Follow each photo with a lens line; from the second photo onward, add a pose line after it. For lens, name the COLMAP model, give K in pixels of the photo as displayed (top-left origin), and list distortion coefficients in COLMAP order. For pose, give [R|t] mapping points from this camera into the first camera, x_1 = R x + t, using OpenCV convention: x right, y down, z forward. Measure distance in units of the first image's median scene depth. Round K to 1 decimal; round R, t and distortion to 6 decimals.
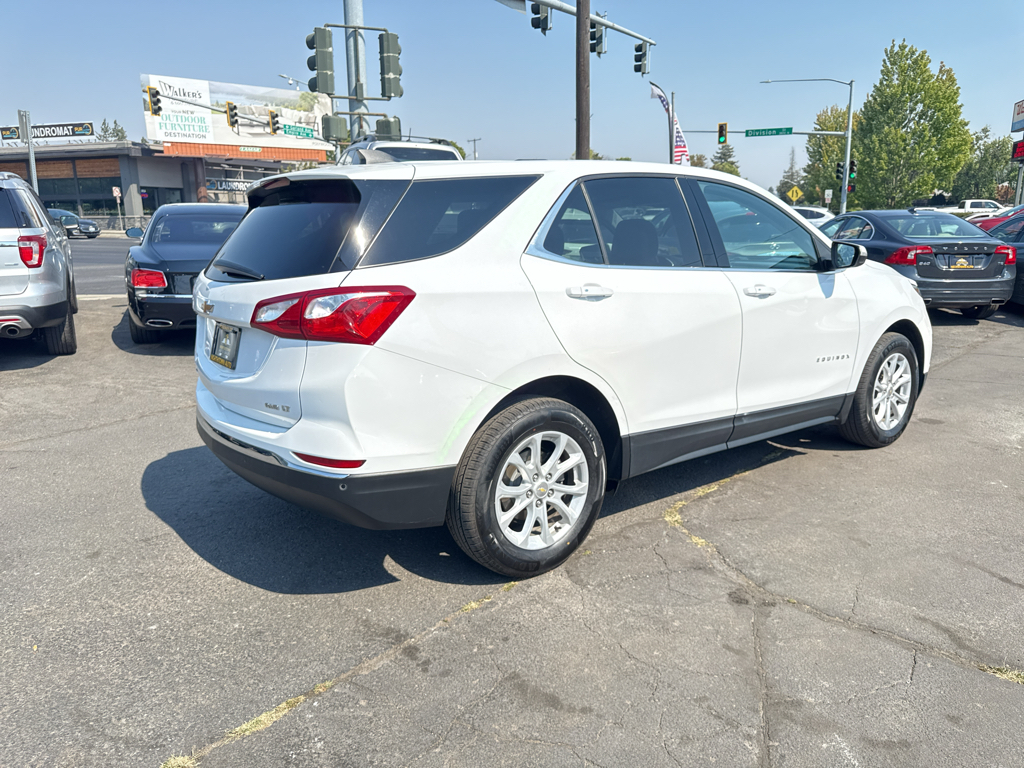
lens RADIAL K [[729.8, 0, 517.2], [0, 729.8, 388.1], [0, 0, 1]] dist [0.022103, -0.028223]
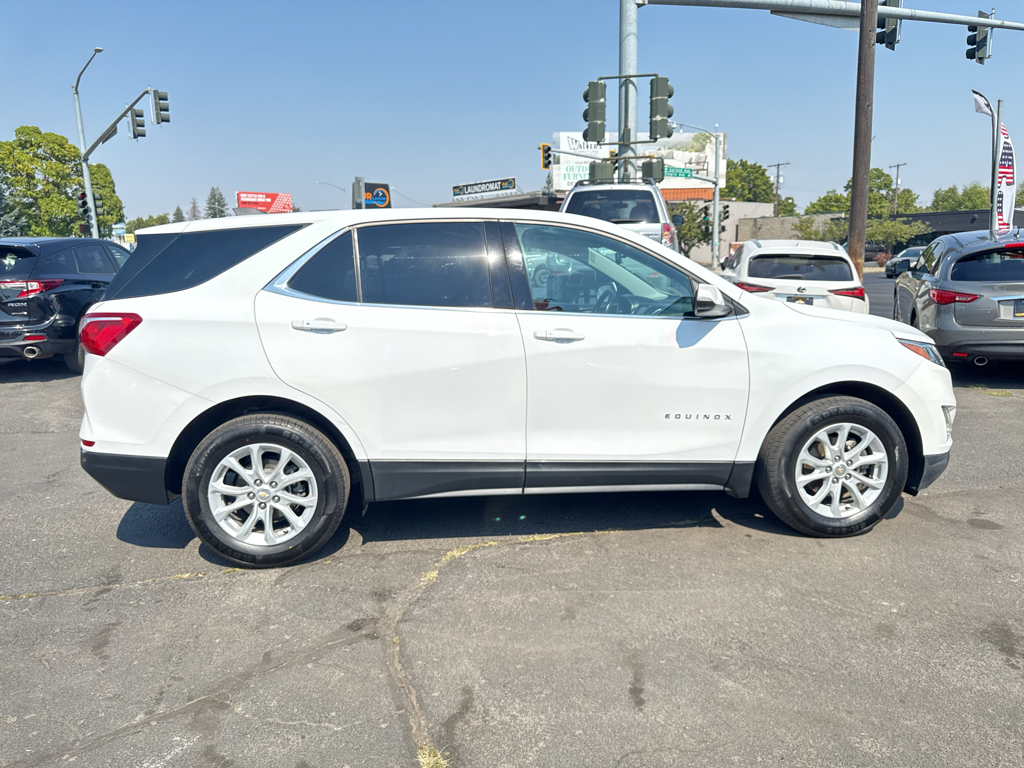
lens RADIAL K [[729.8, 0, 509.5], [0, 729.8, 392.0], [0, 0, 1]] dist [0.022103, -0.028223]
pose [[0.850031, 0.085745, -0.519706, 0.707316], [-0.107855, 0.994089, -0.012395, -0.036008], [0.515571, 0.066589, 0.854255, 0.145861]]
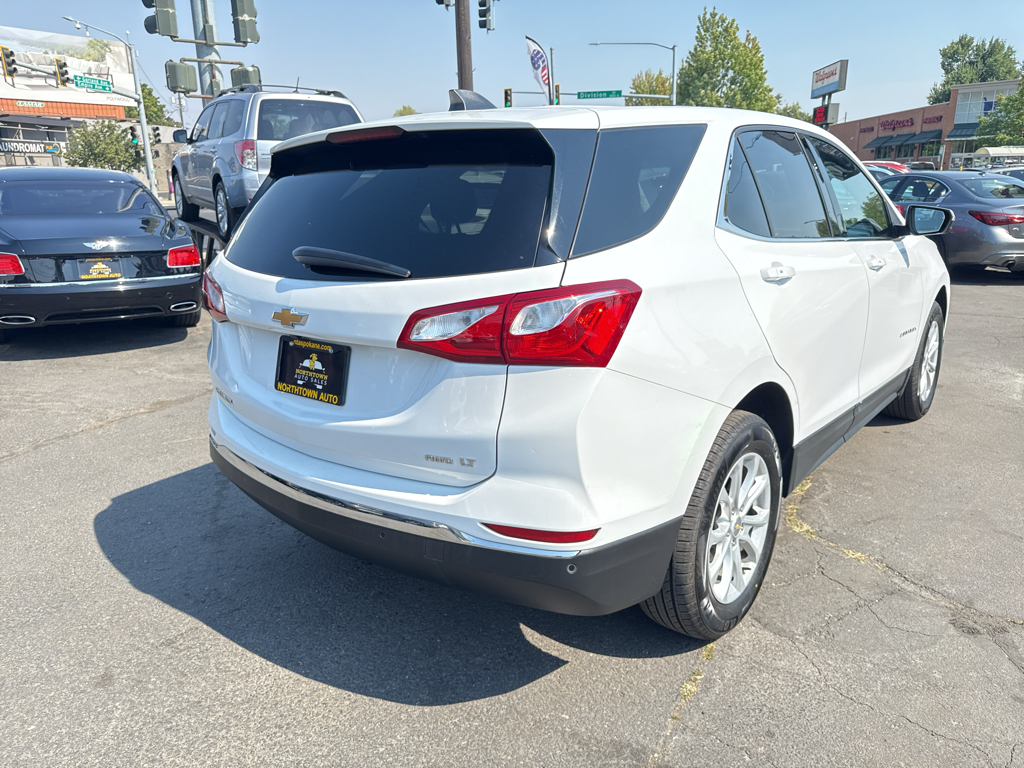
lens RADIAL K [[729.8, 0, 512.6], [0, 729.8, 387.6], [0, 0, 1]] dist [0.022103, -0.028223]
pose [[0.973512, -0.069048, 0.217962, -0.273872], [0.058795, 0.996852, 0.053189, -0.050592], [-0.220949, -0.038965, 0.974507, 0.206396]]
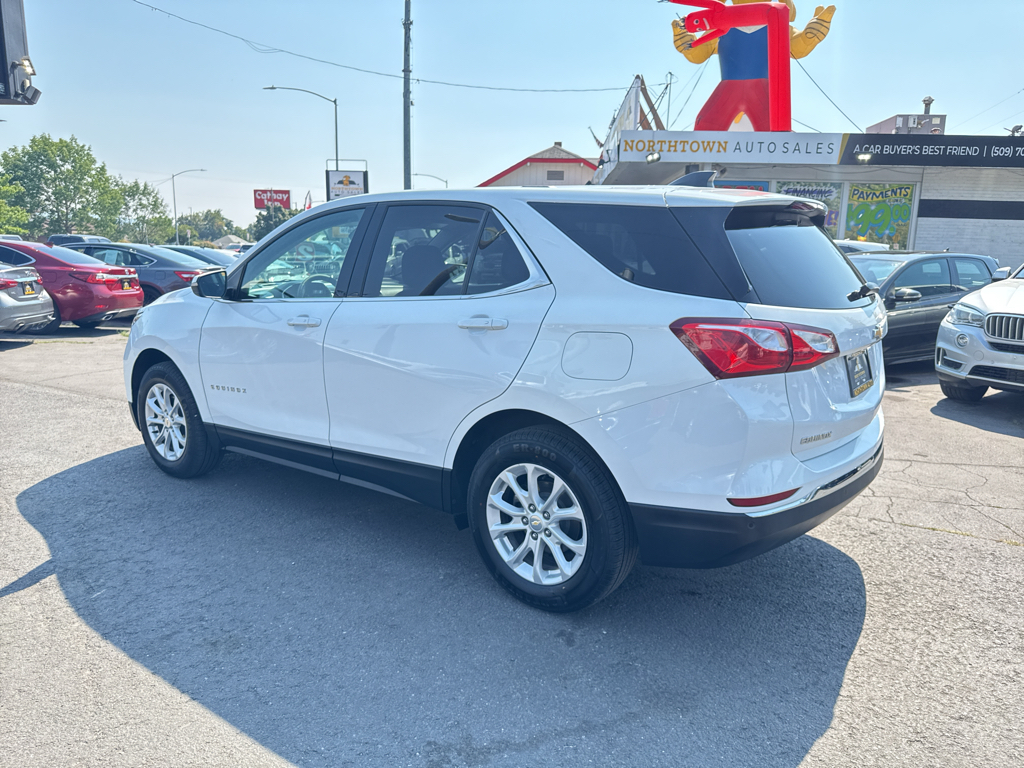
lens RADIAL K [[729.8, 0, 511.1], [0, 729.8, 385.6], [0, 0, 1]] dist [0.022103, -0.028223]
pose [[-0.261457, -0.172780, 0.949625, -0.898677], [0.204601, 0.951569, 0.229466, -0.266770], [-0.943281, 0.254289, -0.213444, 1.233192]]
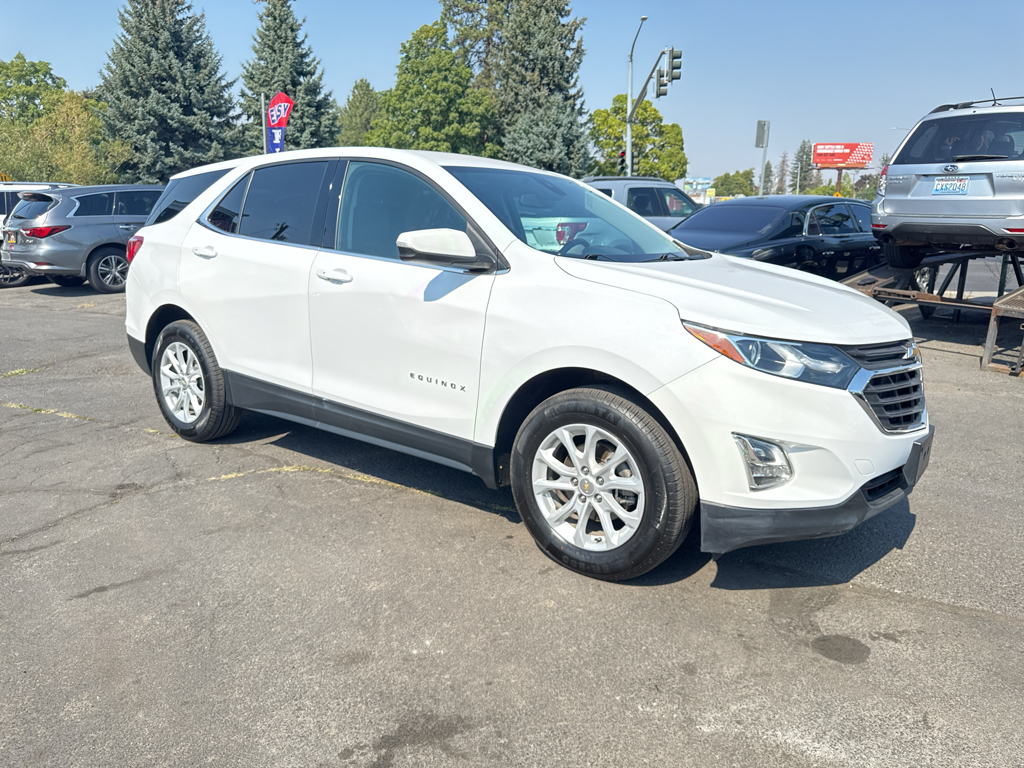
lens RADIAL K [[729.8, 0, 506.3], [0, 729.8, 386.0], [0, 0, 1]] dist [0.022103, -0.028223]
pose [[0.260868, 0.222065, -0.939487, 1.195195], [-0.223124, 0.960703, 0.165124, -0.182774], [0.939235, 0.166546, 0.300165, 0.865394]]
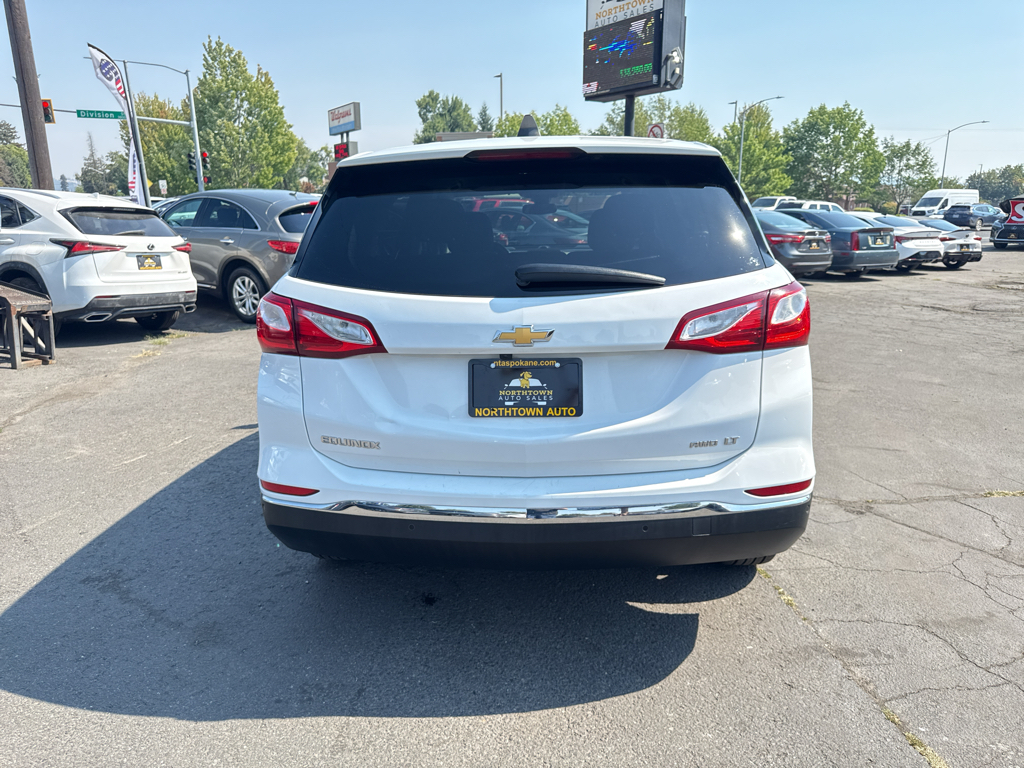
lens RADIAL K [[729.8, 0, 516.6], [0, 729.8, 388.6], [0, 0, 1]] dist [0.022103, -0.028223]
pose [[0.648230, -0.178055, 0.740334, -0.683289], [0.169634, 0.981610, 0.087552, -0.089692], [-0.742308, 0.068832, 0.666514, 0.413324]]
